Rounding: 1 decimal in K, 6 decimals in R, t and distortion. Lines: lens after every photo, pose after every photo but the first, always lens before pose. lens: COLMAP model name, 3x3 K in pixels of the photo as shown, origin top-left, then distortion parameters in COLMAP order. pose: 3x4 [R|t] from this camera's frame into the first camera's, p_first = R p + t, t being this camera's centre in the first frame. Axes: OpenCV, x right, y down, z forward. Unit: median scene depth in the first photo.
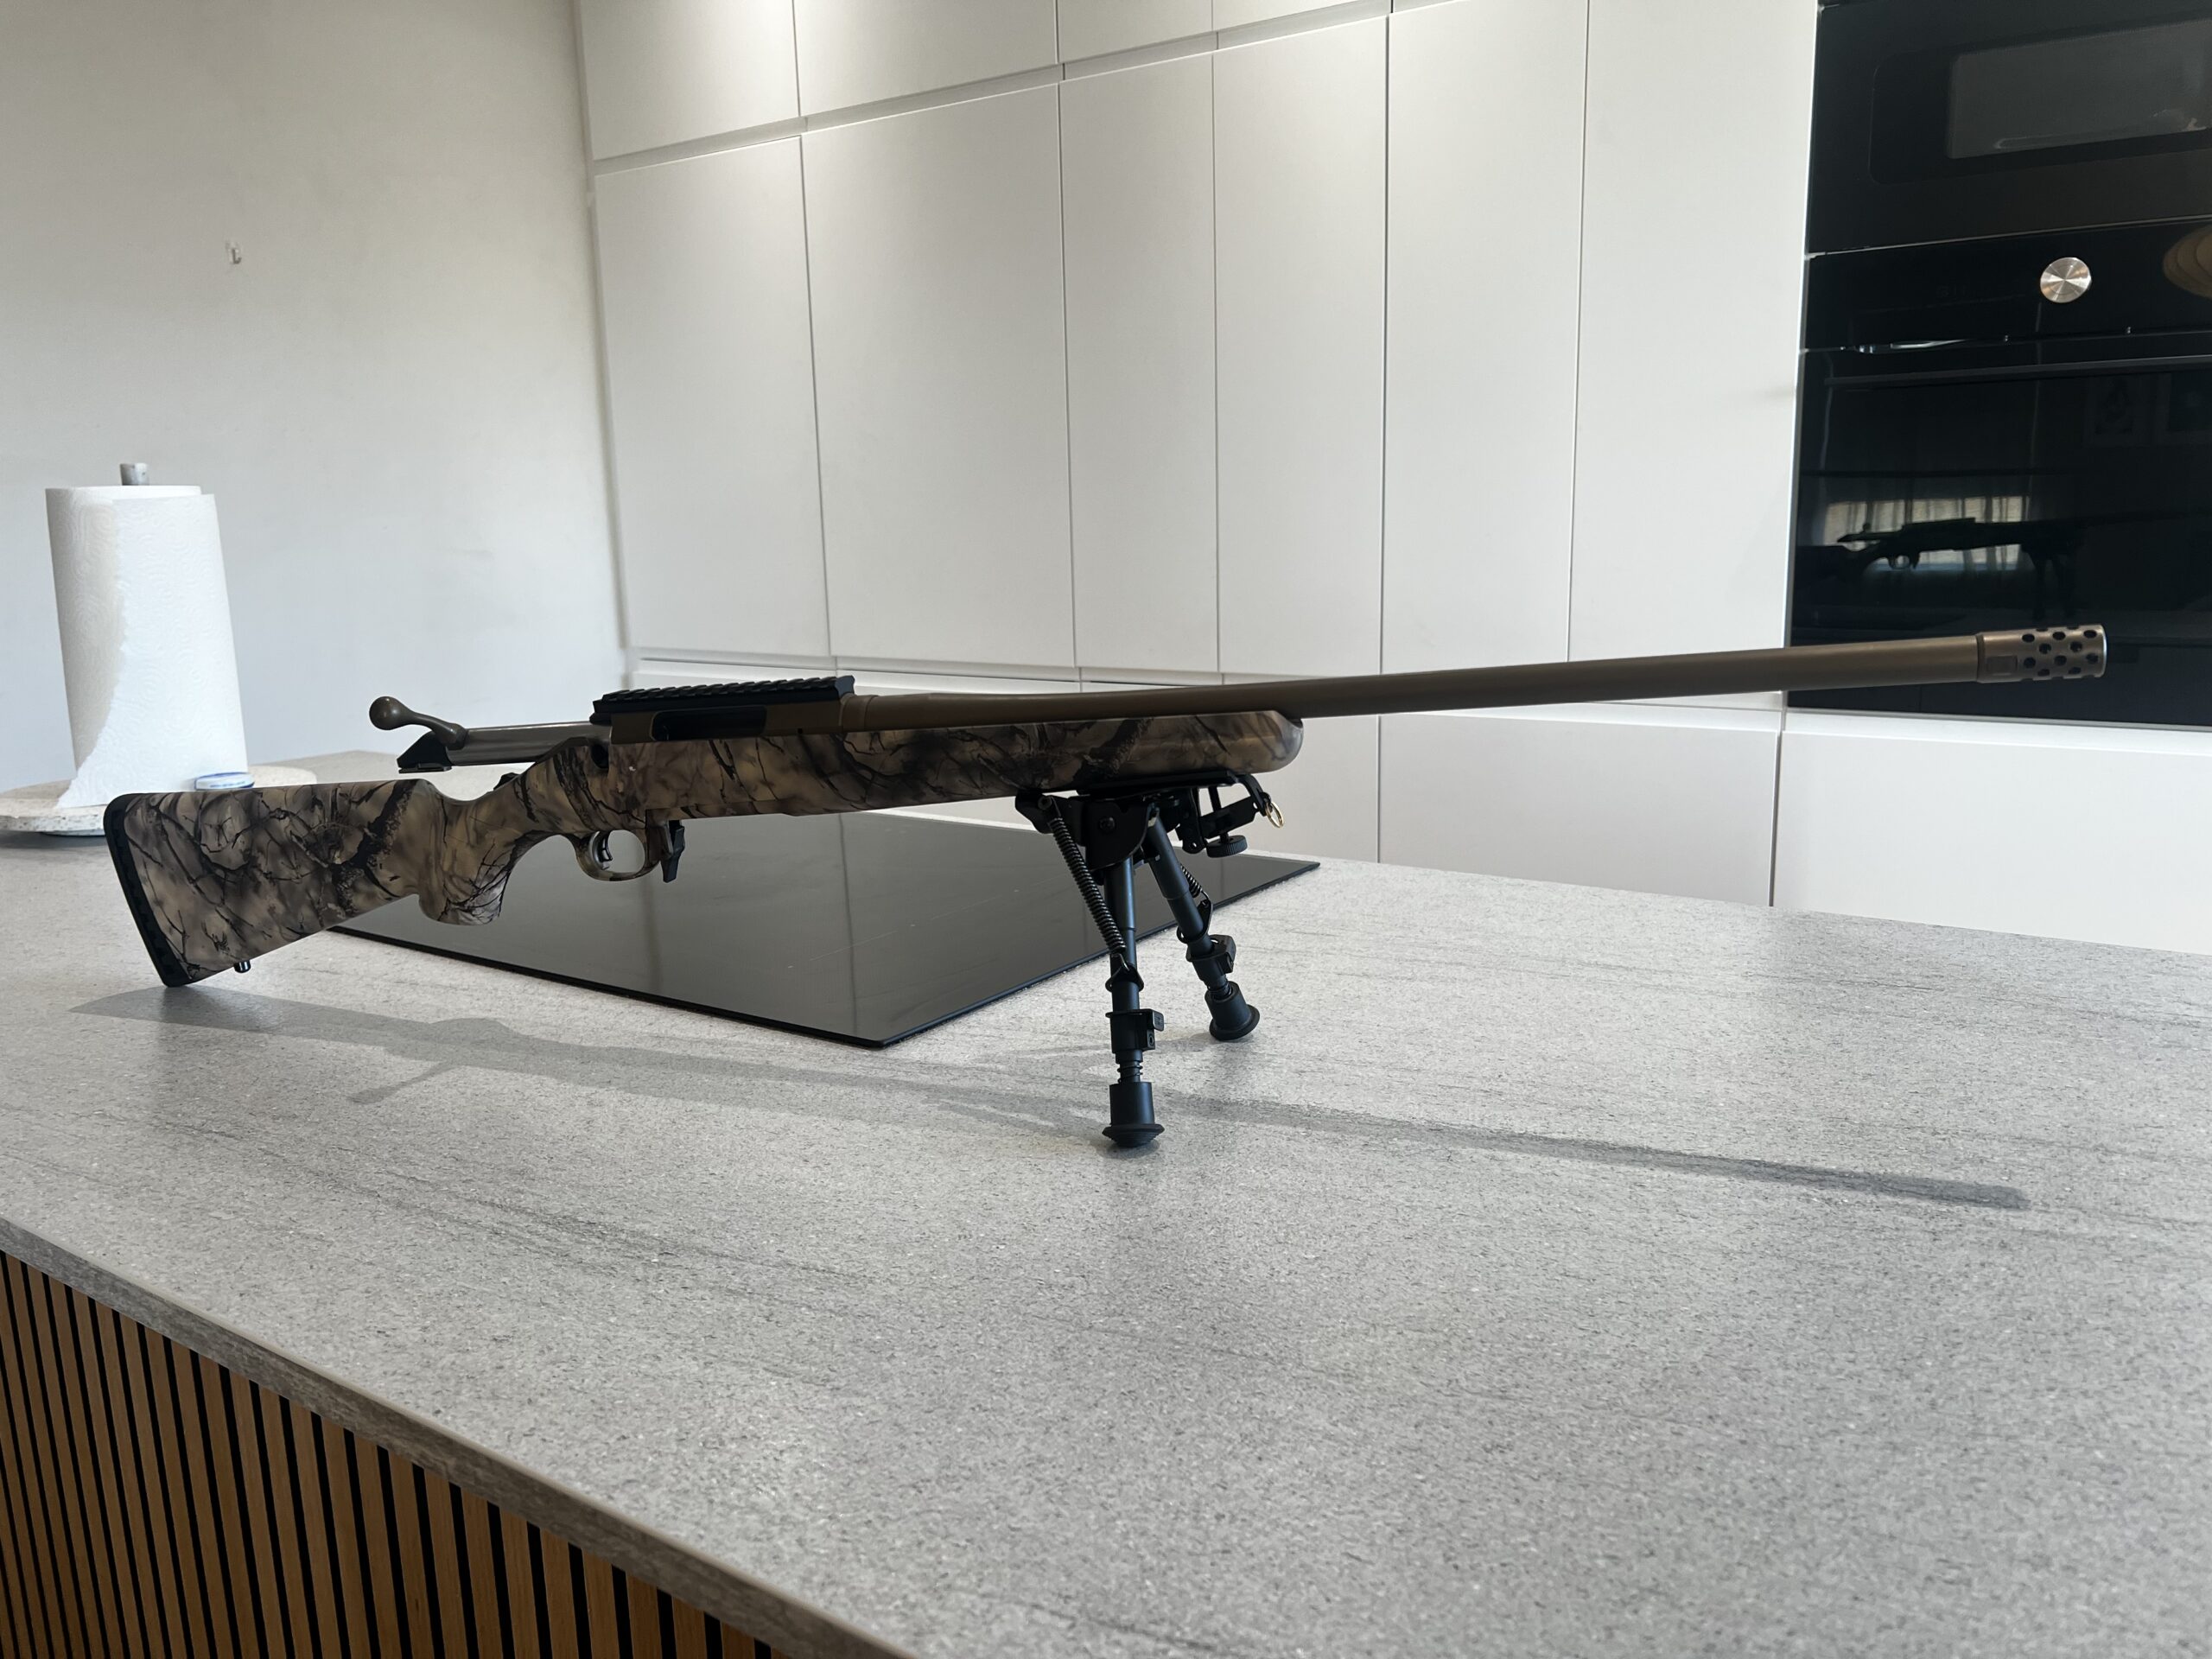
lens RADIAL K [[1677.7, 0, 1106.0], [0, 1677.7, 829.5], [0, 0, 1]] dist [0.025237, 0.009400]
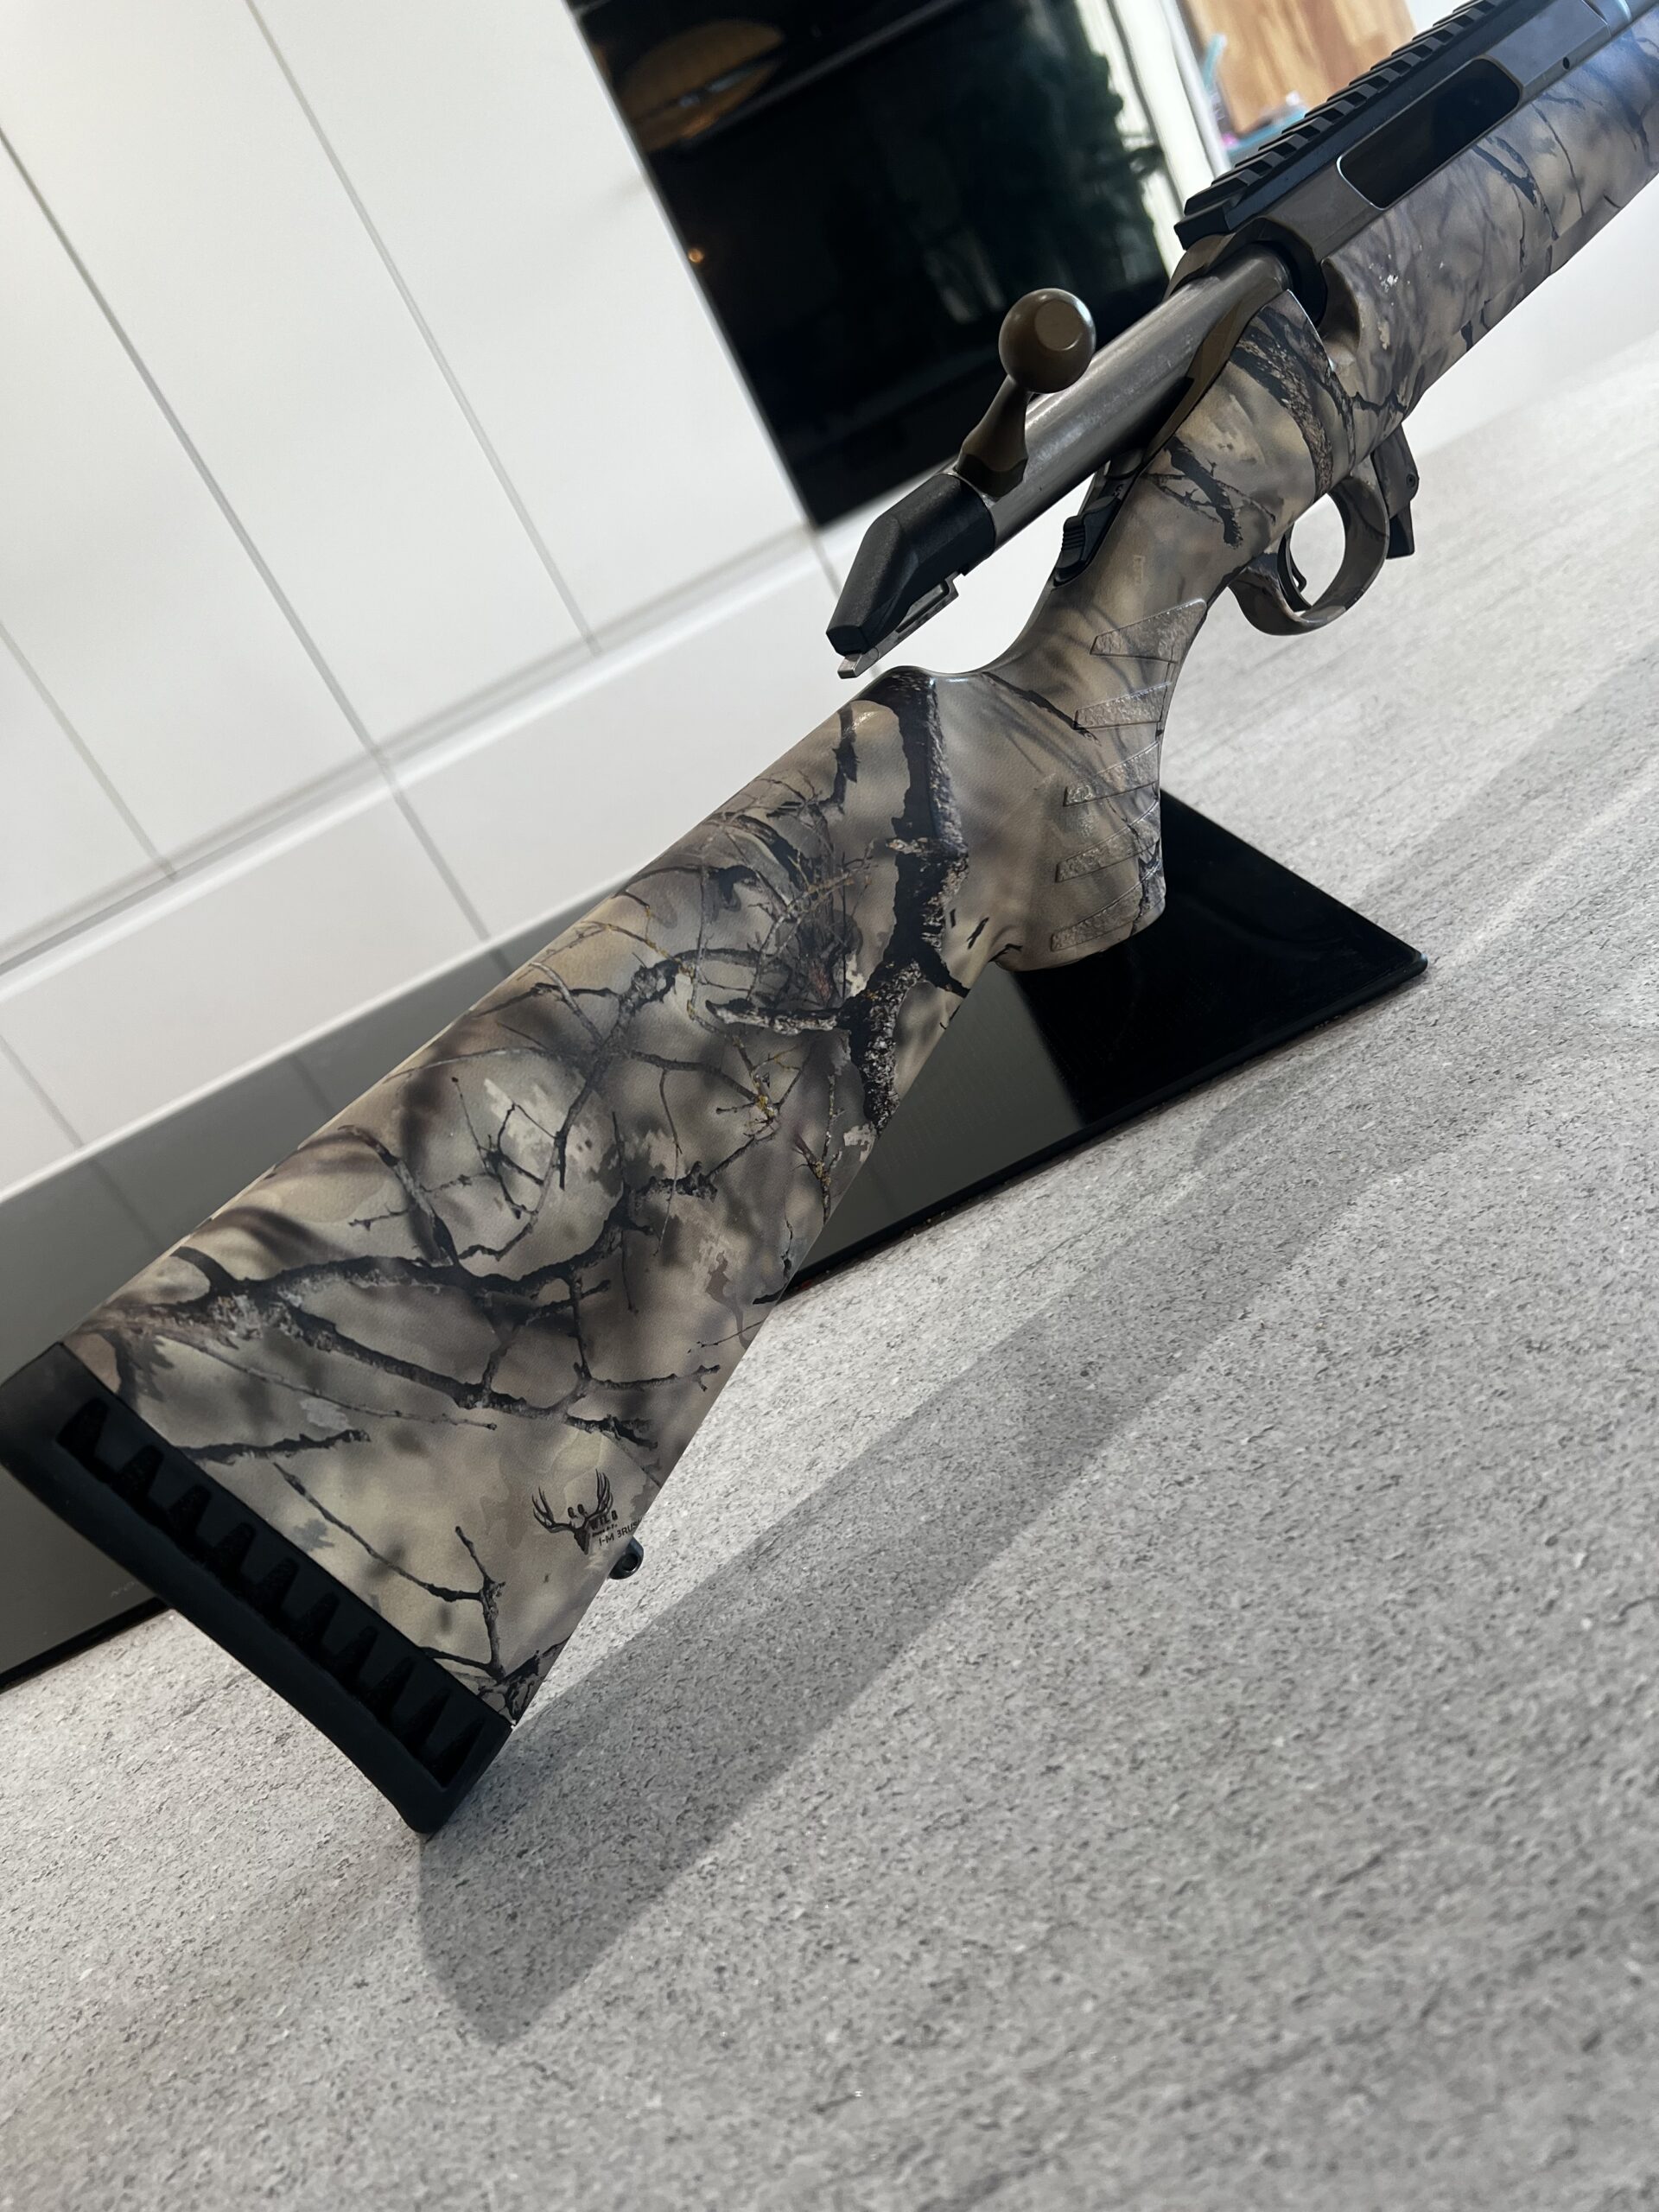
lens RADIAL K [[1677.7, 0, 829.5], [0, 1677.7, 1106.0], [0, 0, 1]] dist [0.025237, 0.009400]
pose [[0.499699, -0.540996, 0.676479, -1.510365], [0.578643, 0.789640, 0.204063, -0.079052], [-0.644572, 0.289470, 0.707625, 1.600450]]
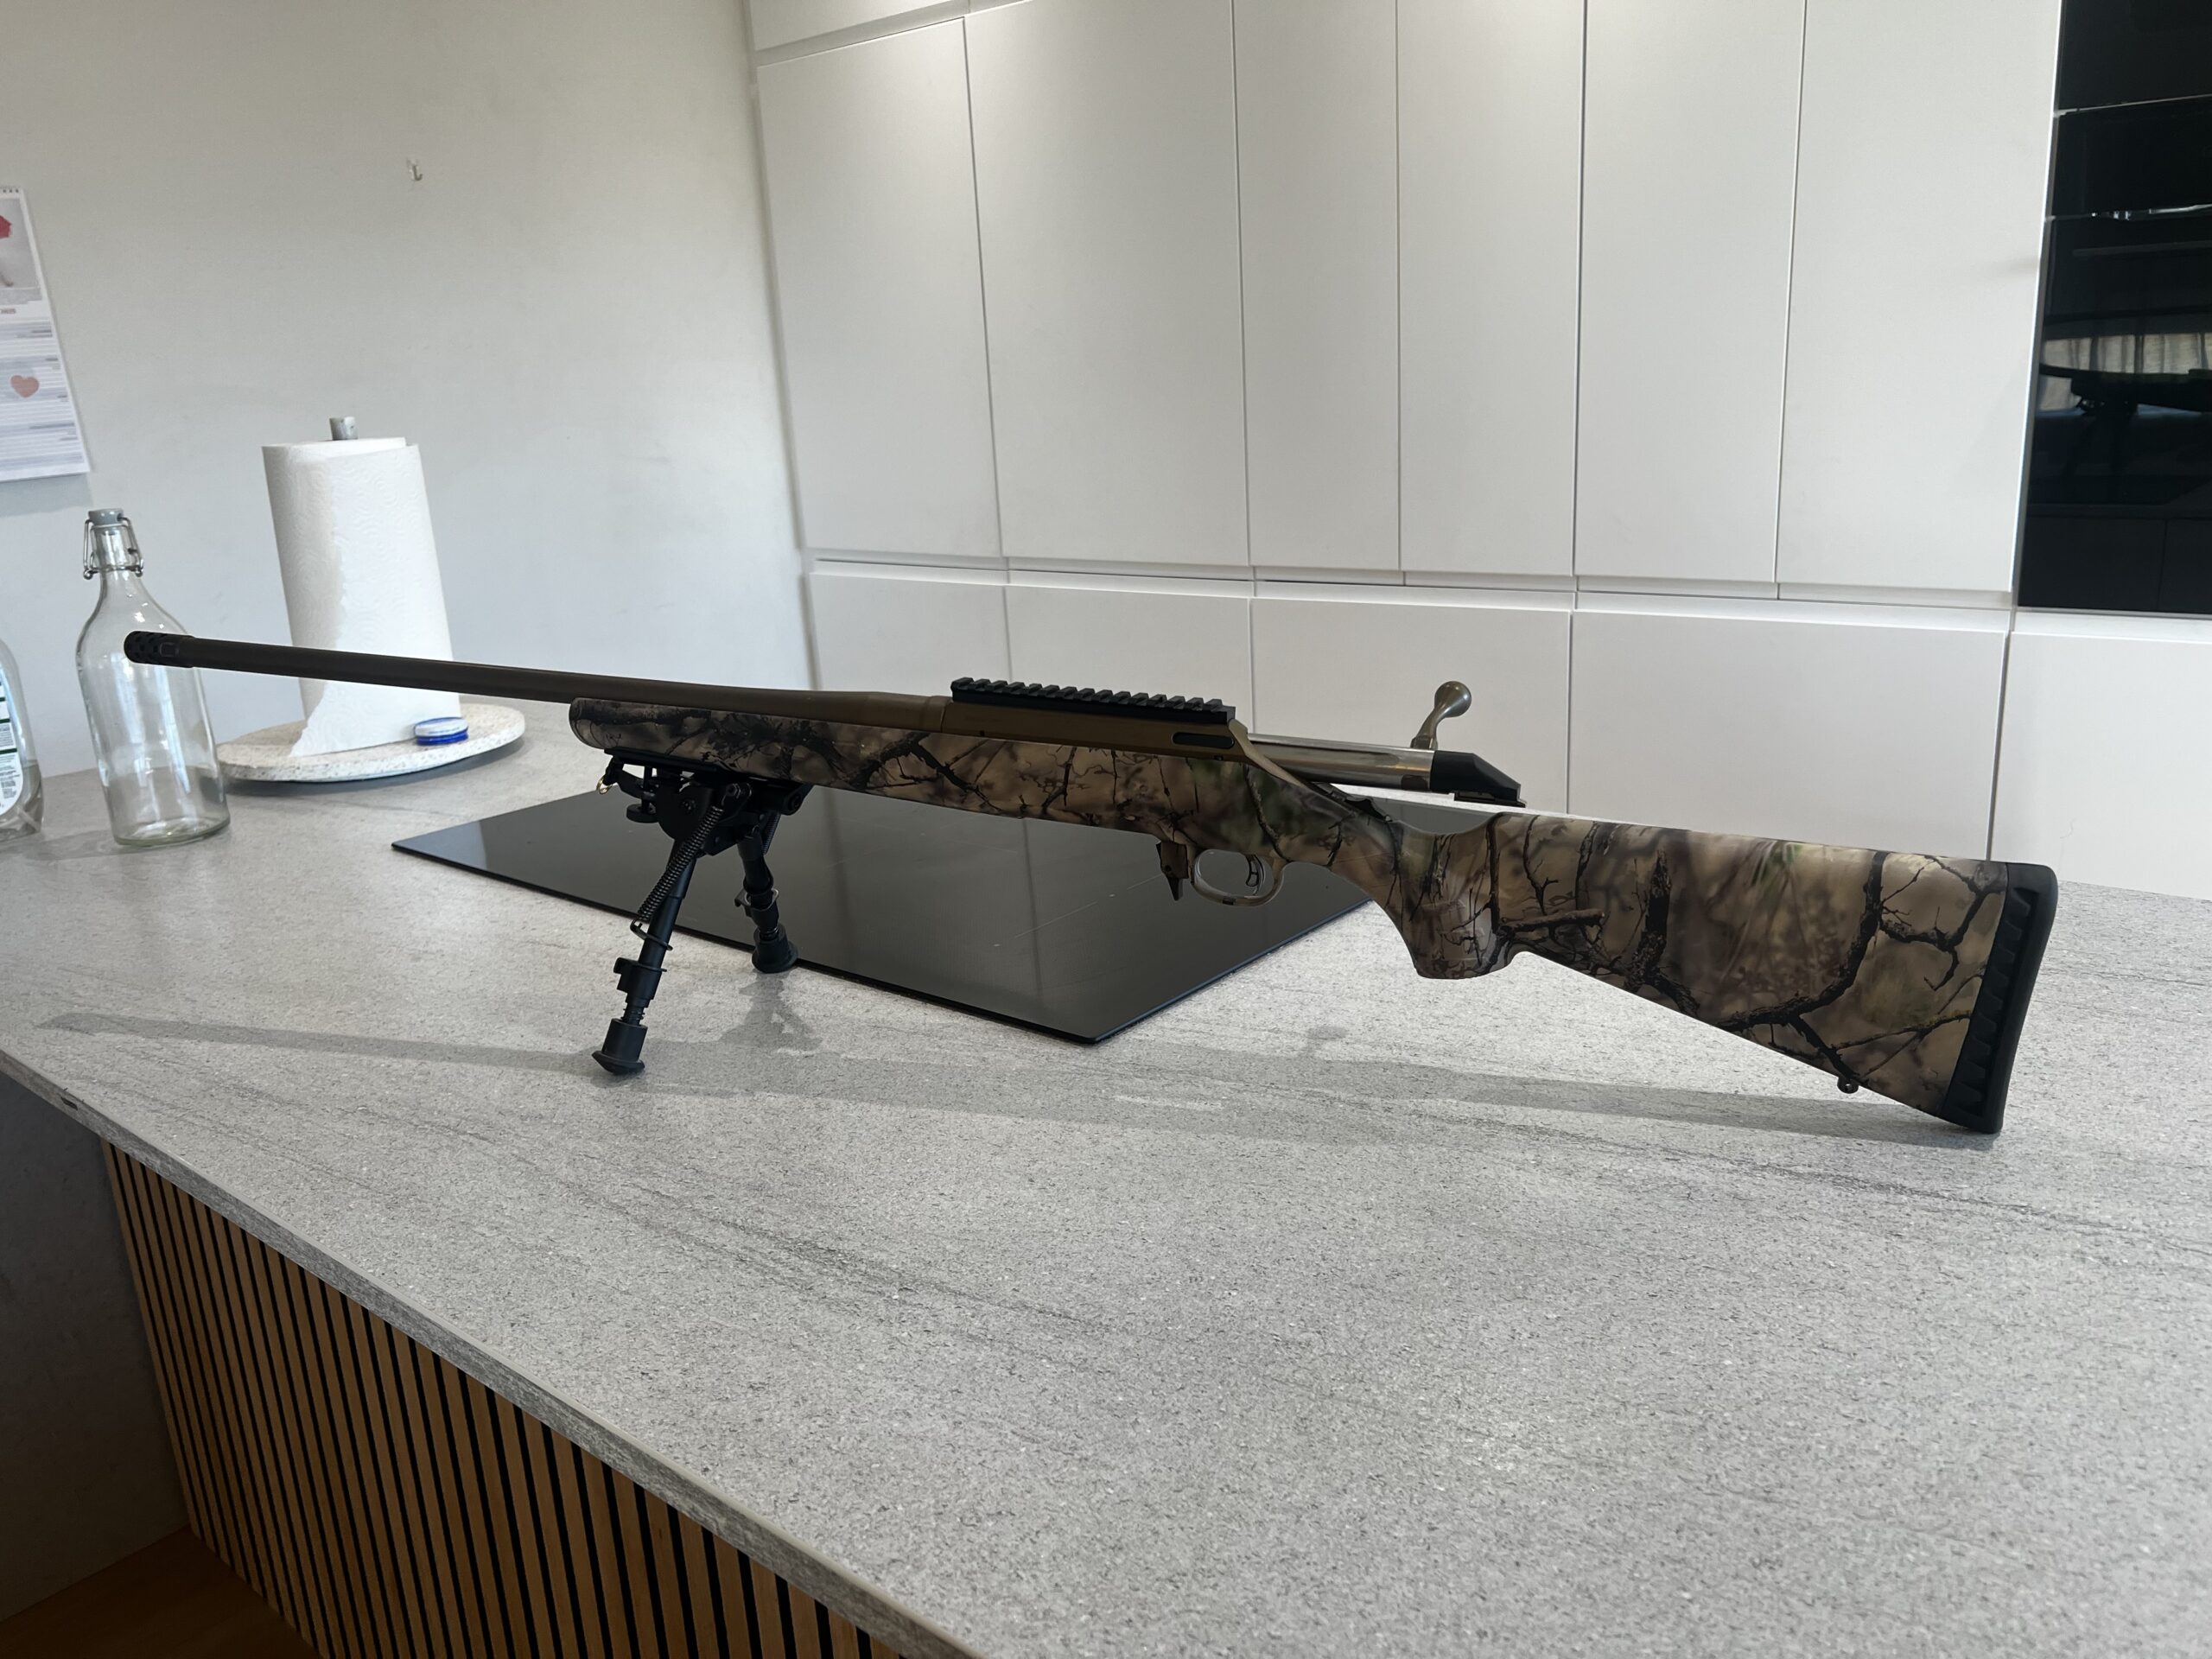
lens RADIAL K [[1669.1, 0, 1106.0], [0, 1669.1, 829.5], [0, 0, 1]] dist [0.072584, -0.078162]
pose [[0.995395, -0.004478, -0.095757, -0.043273], [0.012277, 0.996637, 0.081018, -0.116237], [0.095072, -0.081821, 0.992102, 0.020956]]
